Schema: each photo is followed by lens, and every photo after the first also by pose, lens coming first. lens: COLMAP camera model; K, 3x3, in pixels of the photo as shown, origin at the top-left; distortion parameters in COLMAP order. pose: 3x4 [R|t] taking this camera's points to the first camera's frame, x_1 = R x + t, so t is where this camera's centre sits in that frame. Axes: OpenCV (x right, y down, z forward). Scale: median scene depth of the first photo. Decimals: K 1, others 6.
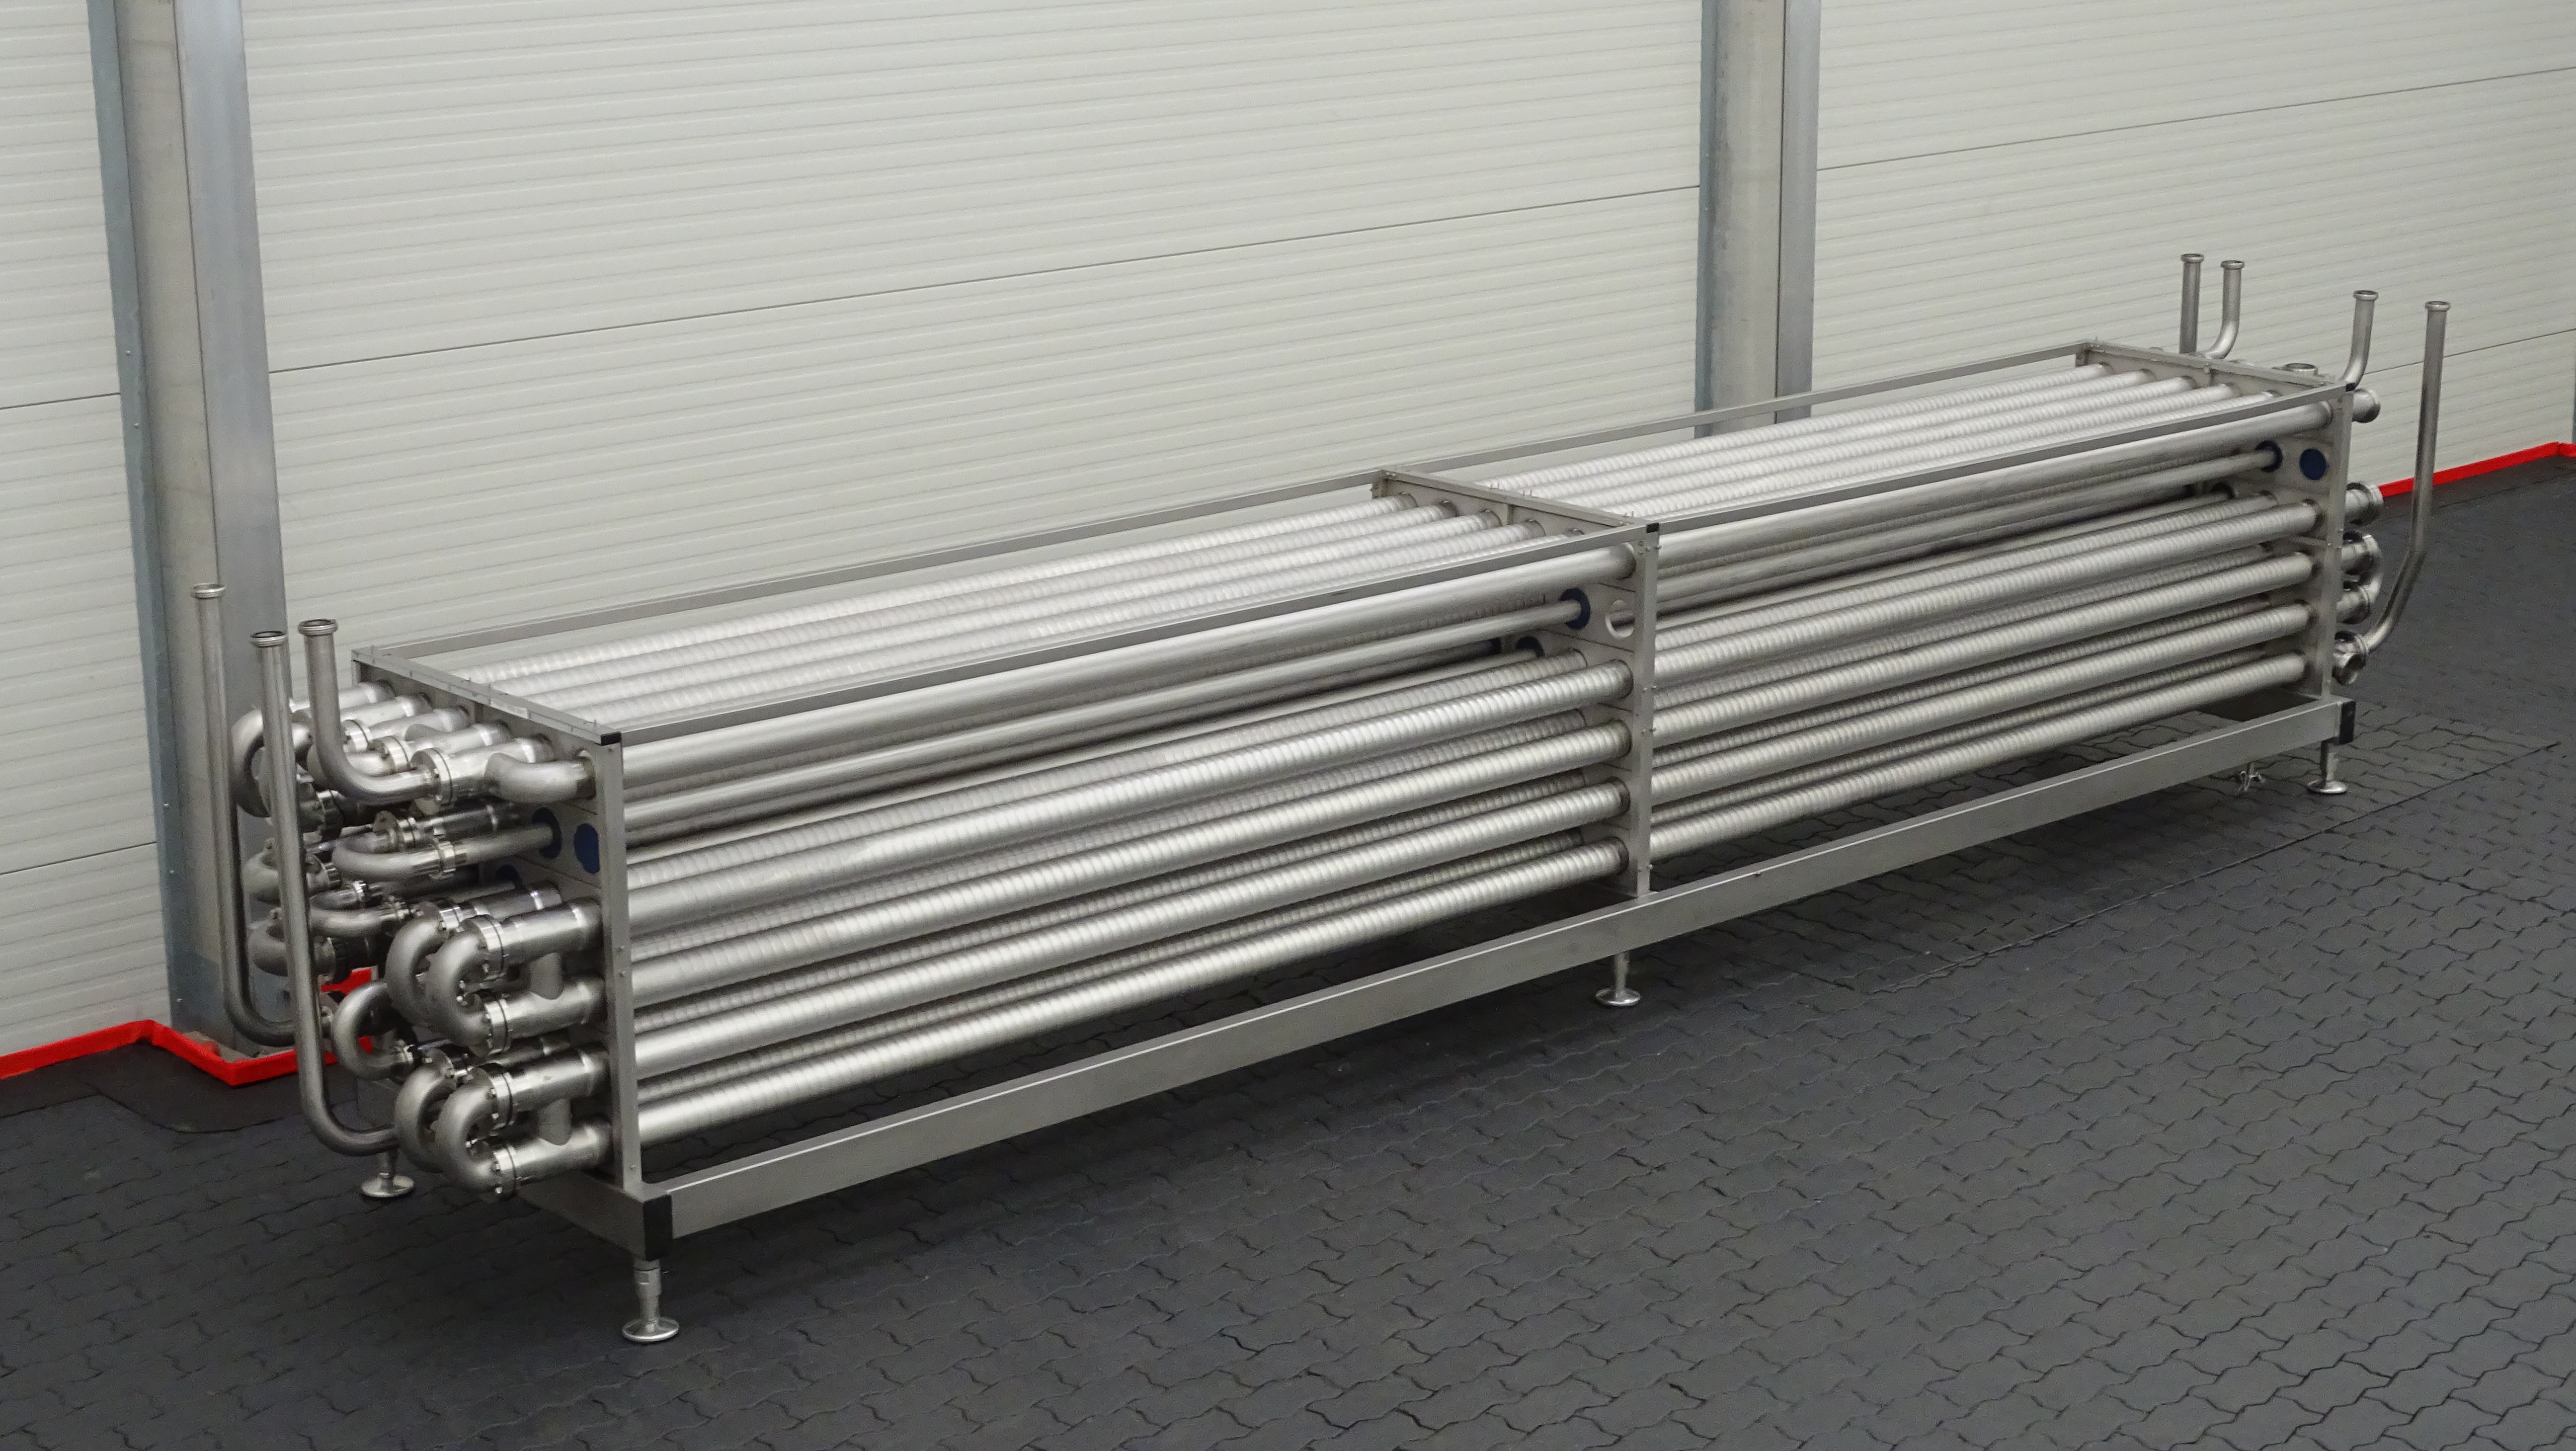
lens RADIAL K [[4107.2, 0, 1288.0], [0, 4107.2, 725.5], [0, 0, 1]] dist [0.010111, 0.021662]
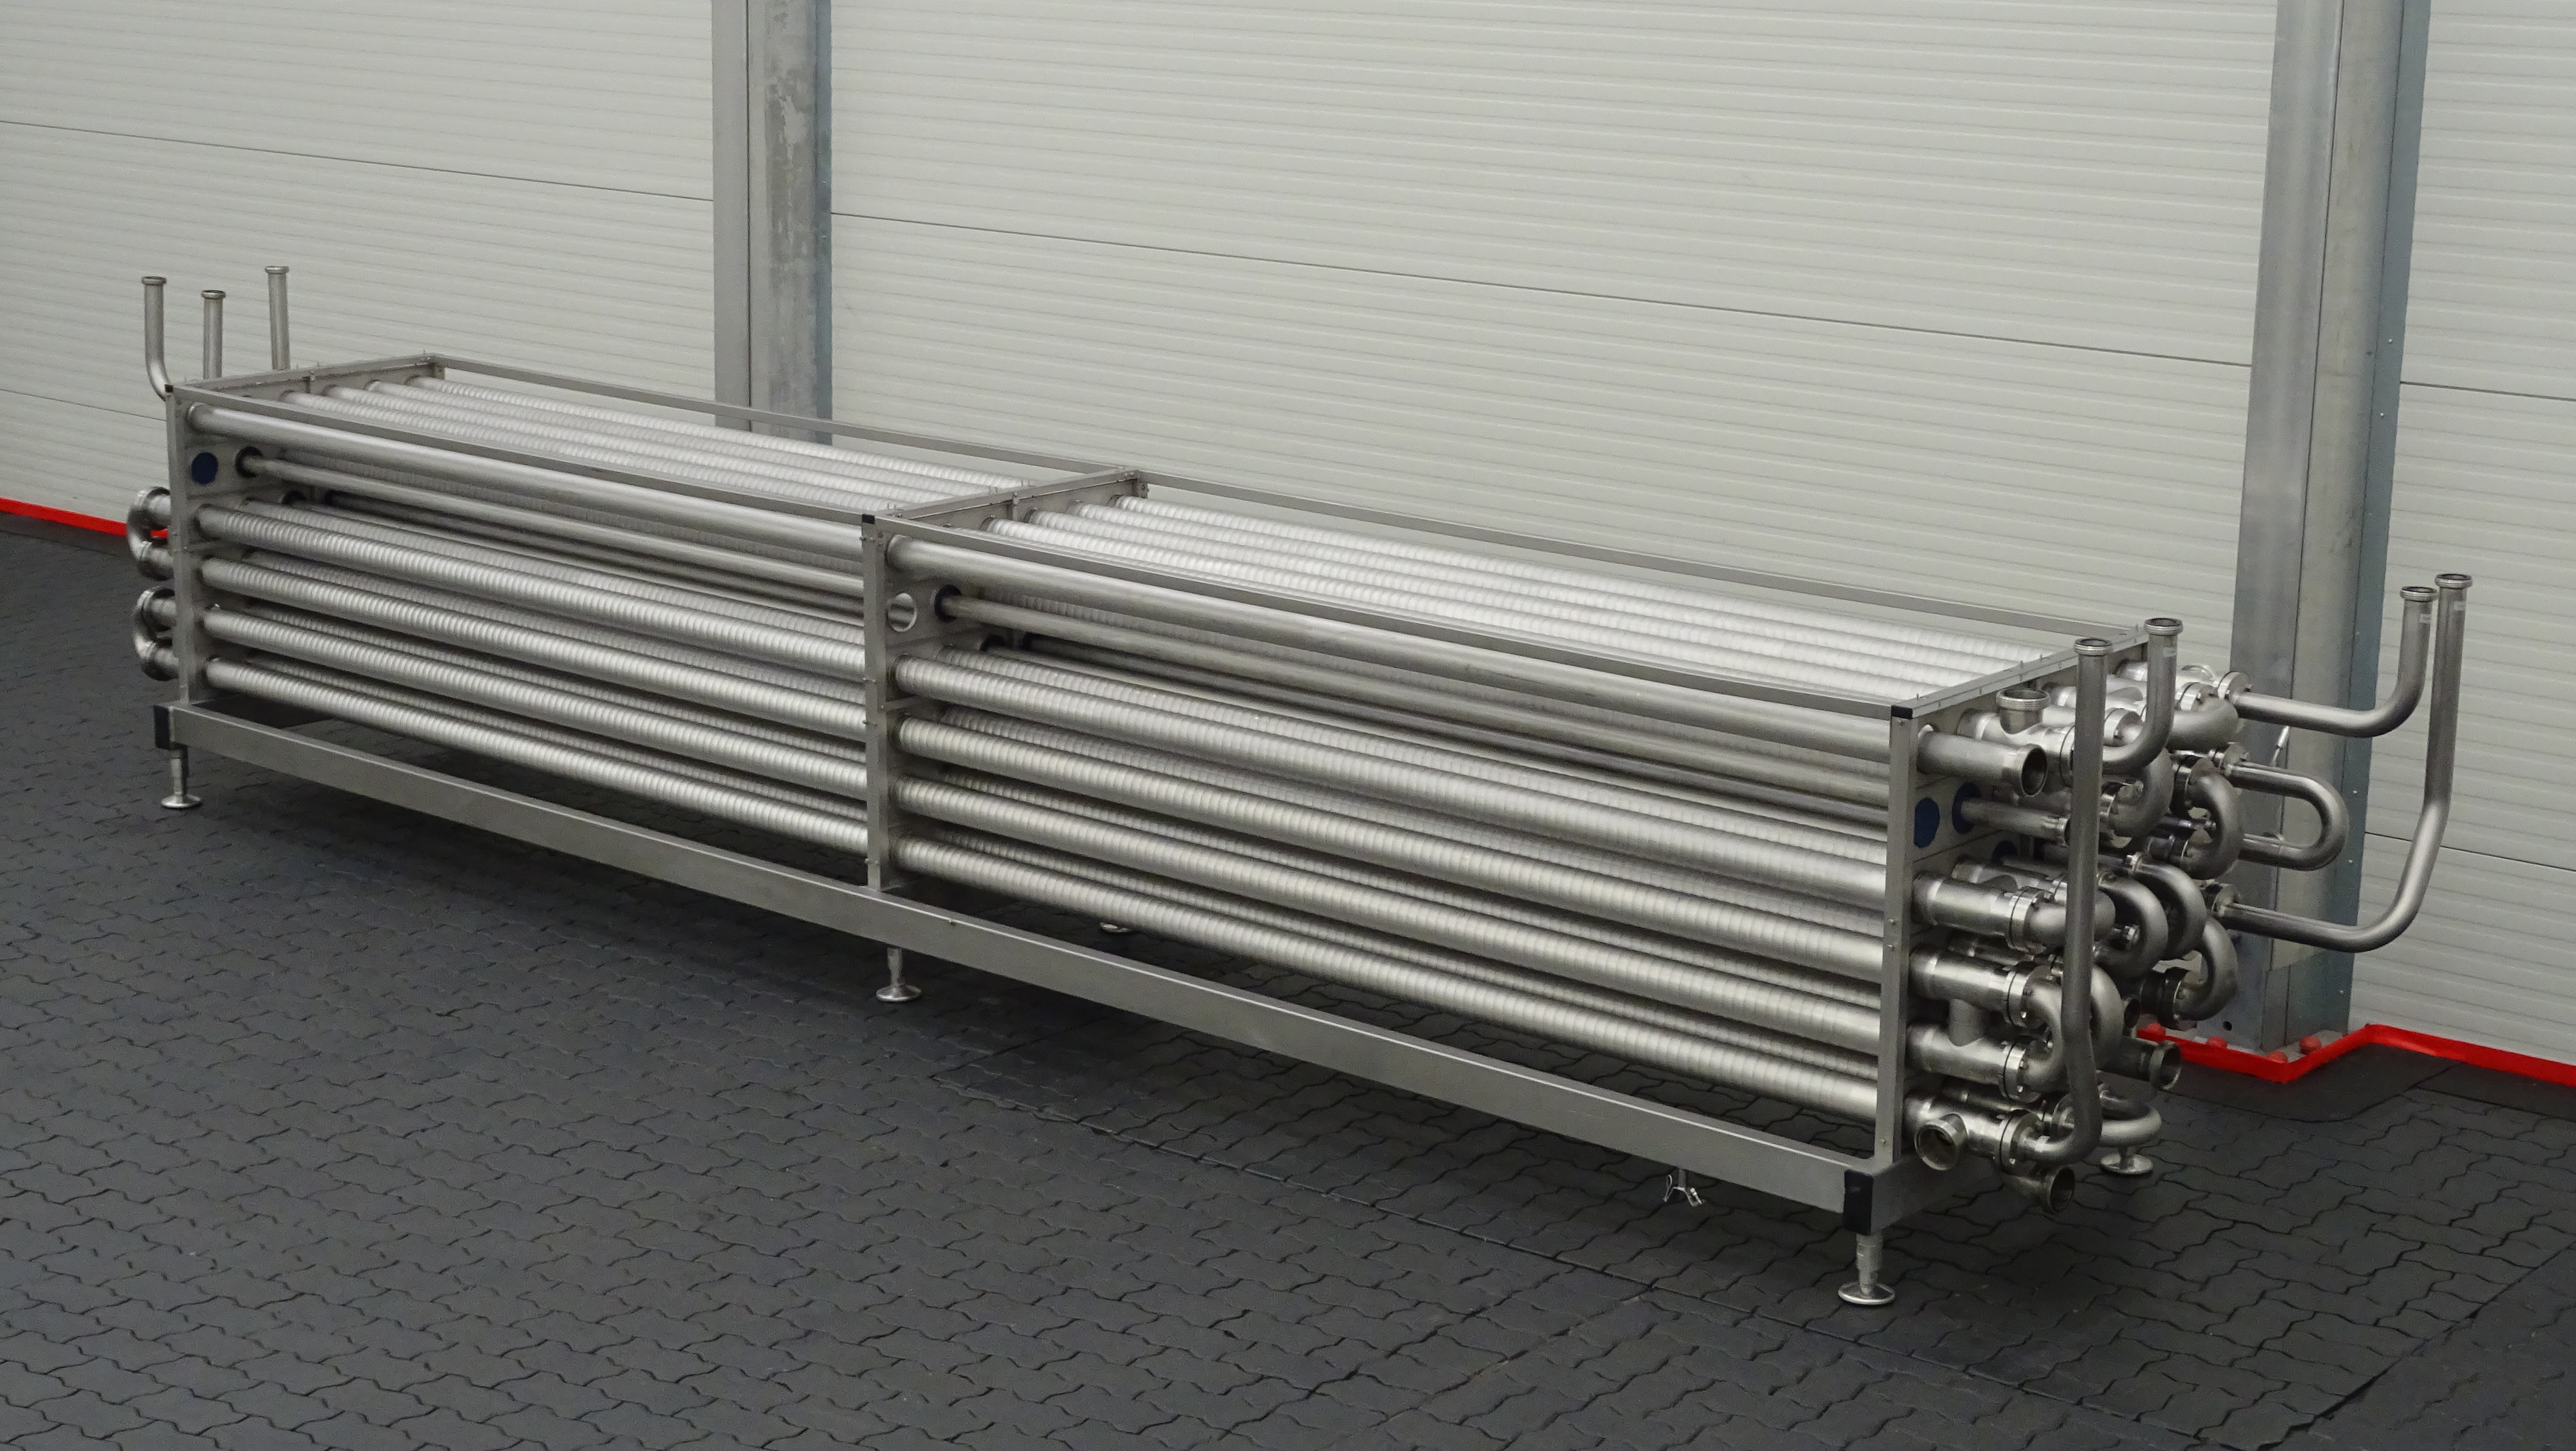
lens RADIAL K [[4293.2, 0, 1288.0], [0, 4293.2, 725.5], [0, 0, 1]] dist [-0.331804, 0.002499]
pose [[0.115795, 0.260269, -0.958567, 1.089061], [-0.241441, 0.943490, 0.227009, -0.258915], [0.963482, 0.205151, 0.172091, 0.902747]]
